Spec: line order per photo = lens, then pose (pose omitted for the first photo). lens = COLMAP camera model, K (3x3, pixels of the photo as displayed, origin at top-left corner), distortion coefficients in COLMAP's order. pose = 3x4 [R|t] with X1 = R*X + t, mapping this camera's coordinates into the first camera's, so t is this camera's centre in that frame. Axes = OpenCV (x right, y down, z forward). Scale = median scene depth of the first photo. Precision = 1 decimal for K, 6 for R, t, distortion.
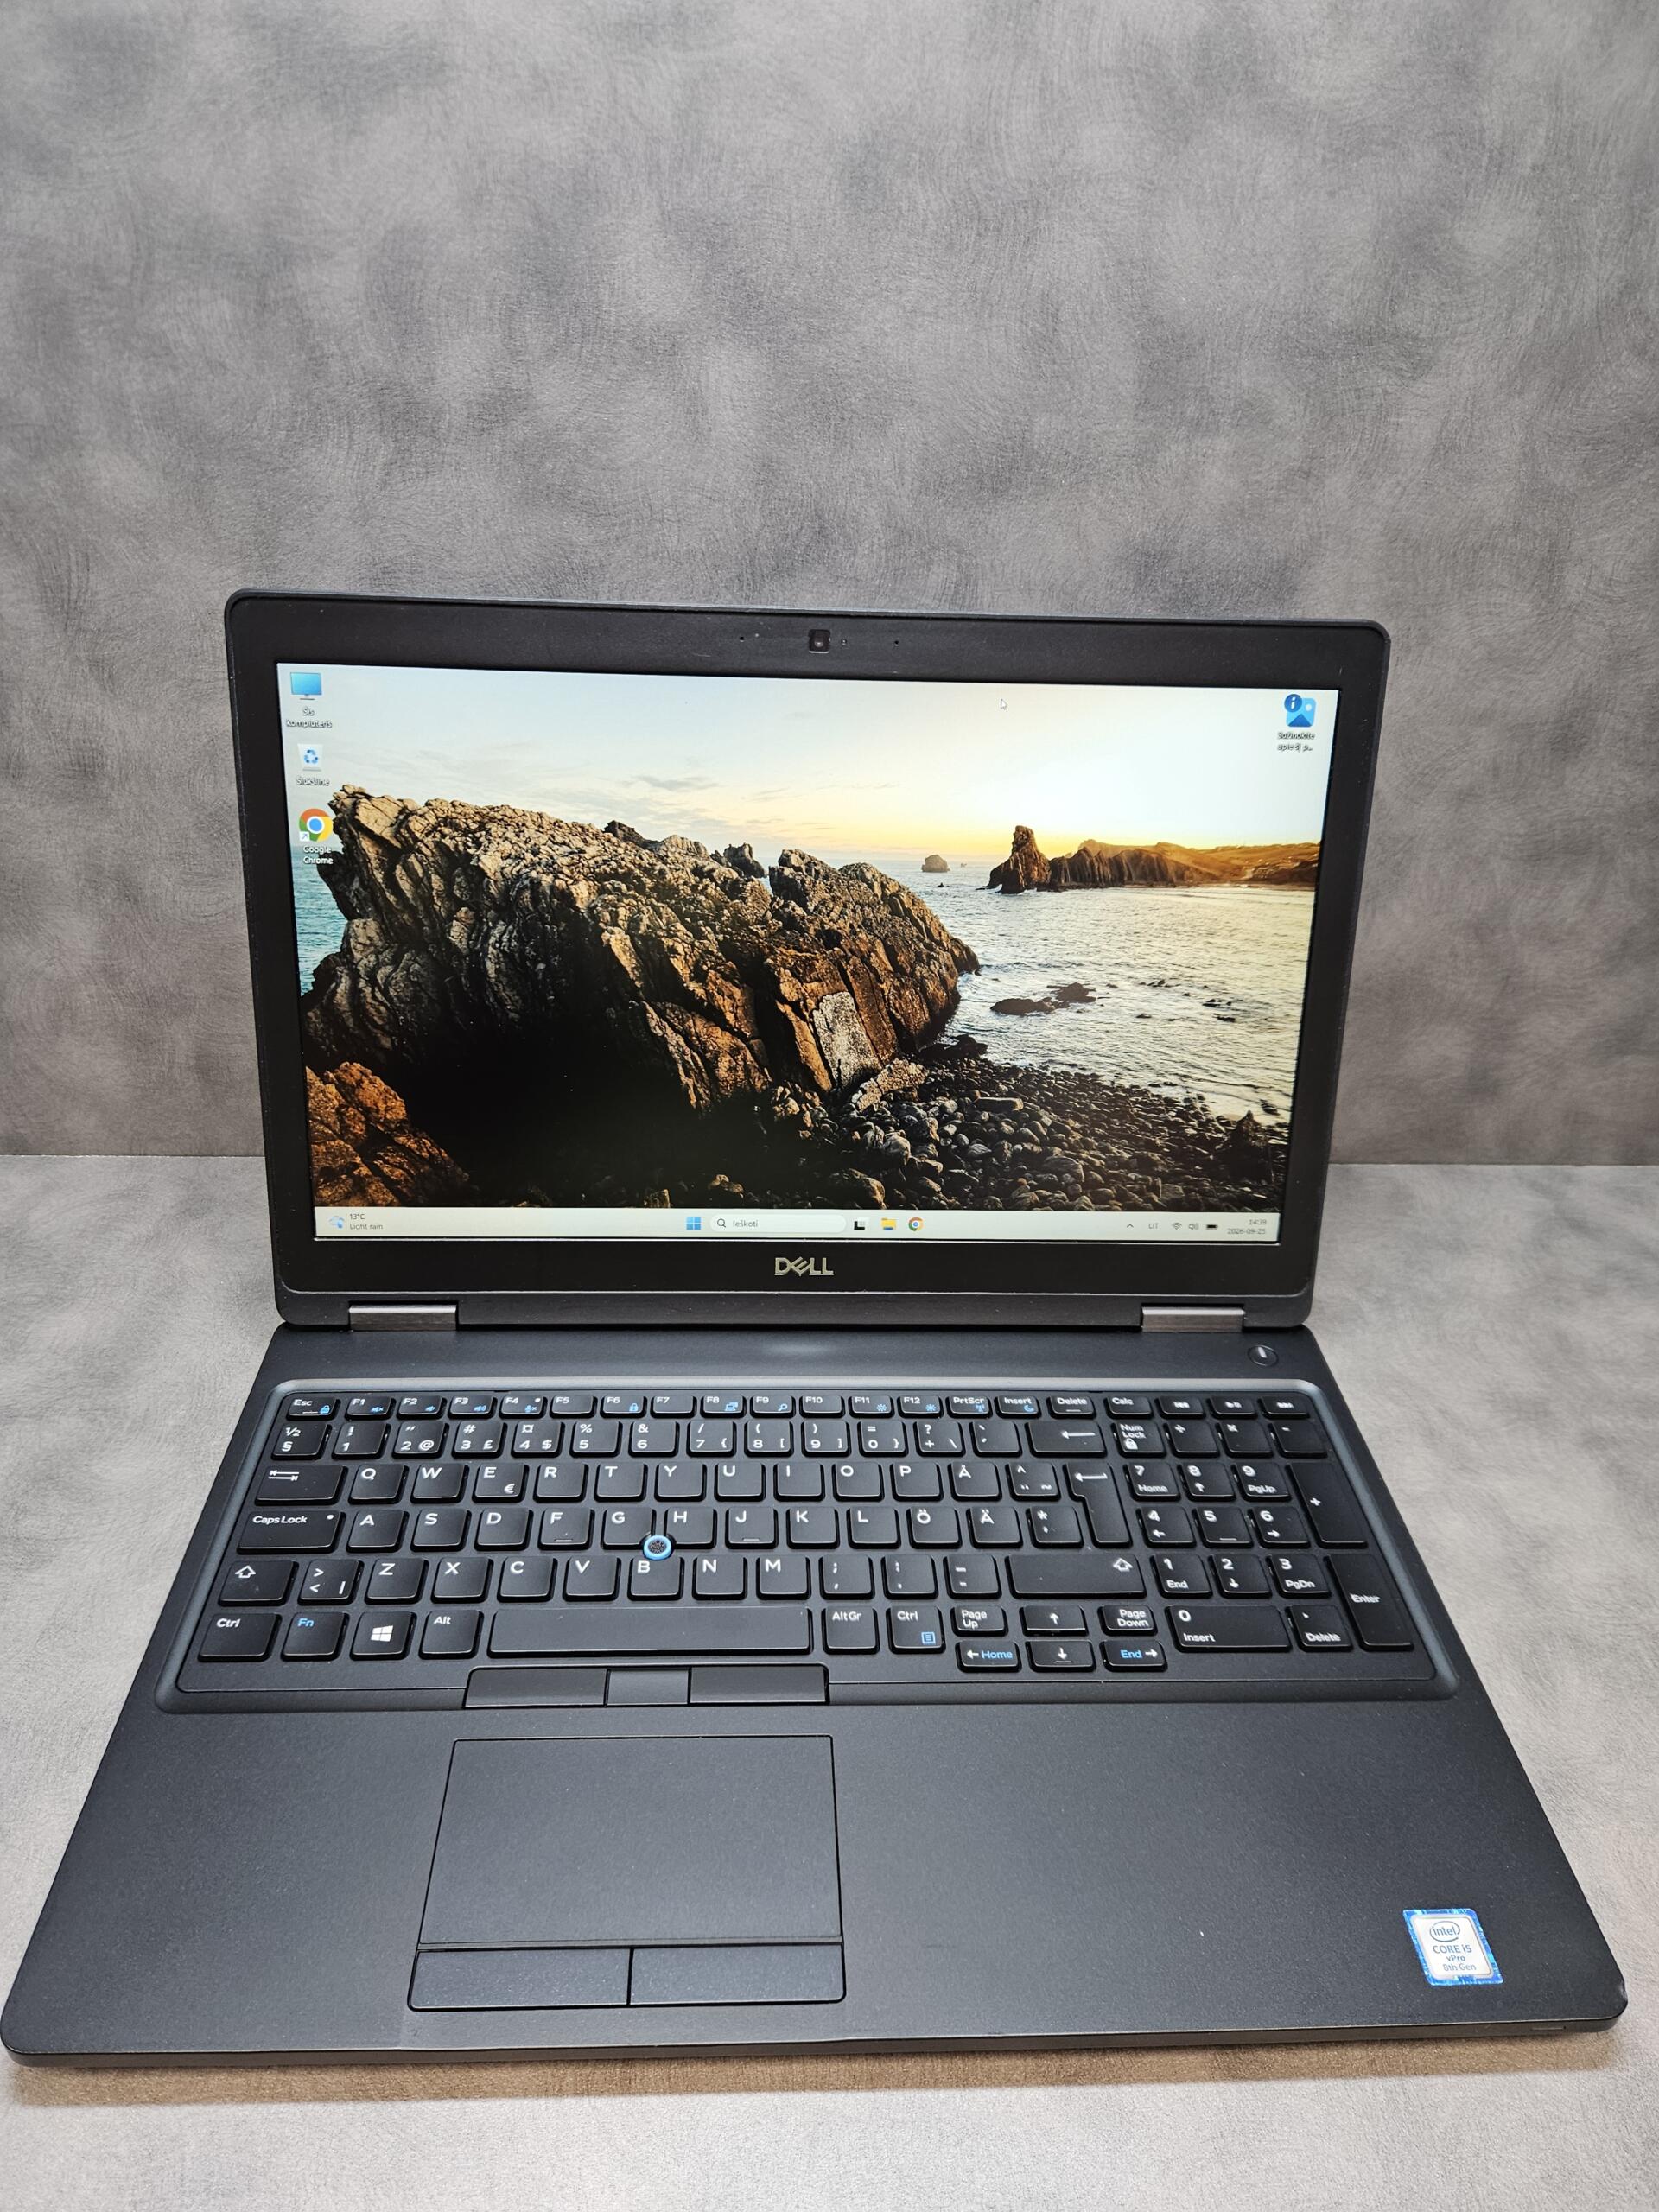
lens RADIAL K [[1492.8, 0, 812.9], [0, 1492.8, 1101.9], [0, 0, 1]] dist [0.051004, -0.052417]
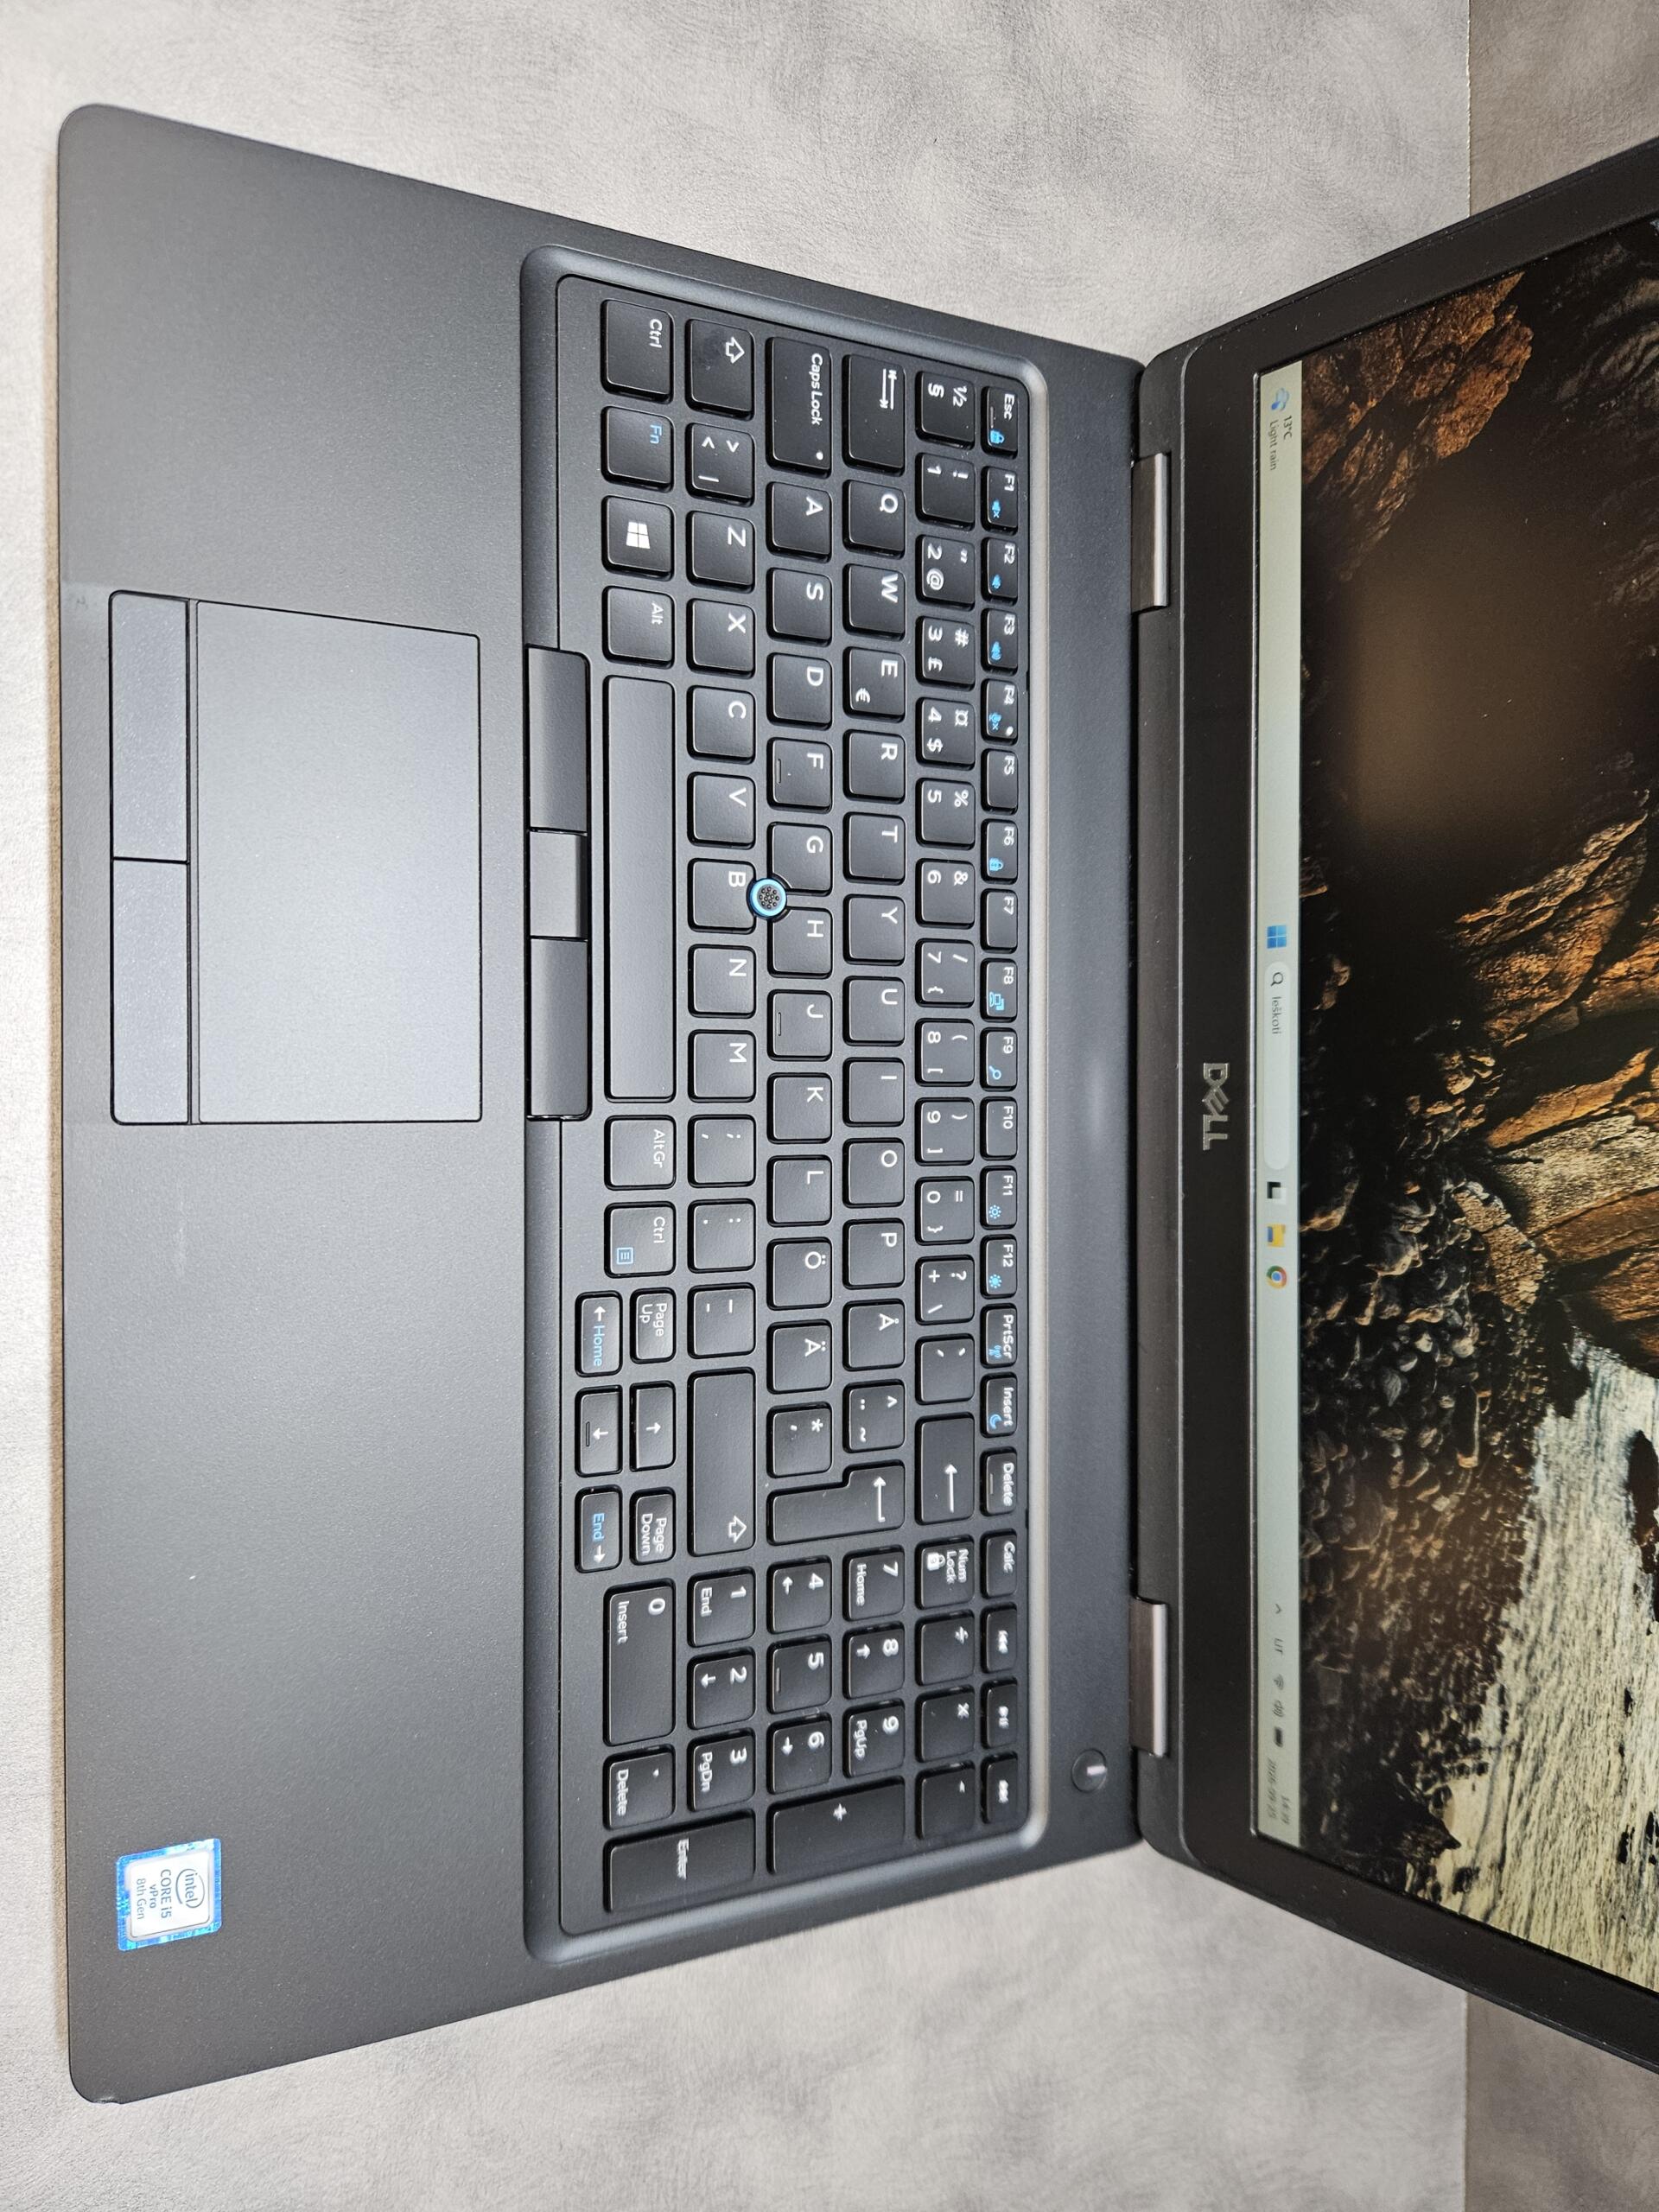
lens RADIAL K [[1524.9, 0, 798.4], [0, 1524.9, 1101.3], [0, 0, 1]] dist [0.048565, -0.074607]
pose [[-0.018115, 0.999036, -0.039979, 0.023595], [-0.840871, 0.006411, 0.541198, -0.108602], [0.540933, 0.043421, 0.839944, 0.335474]]
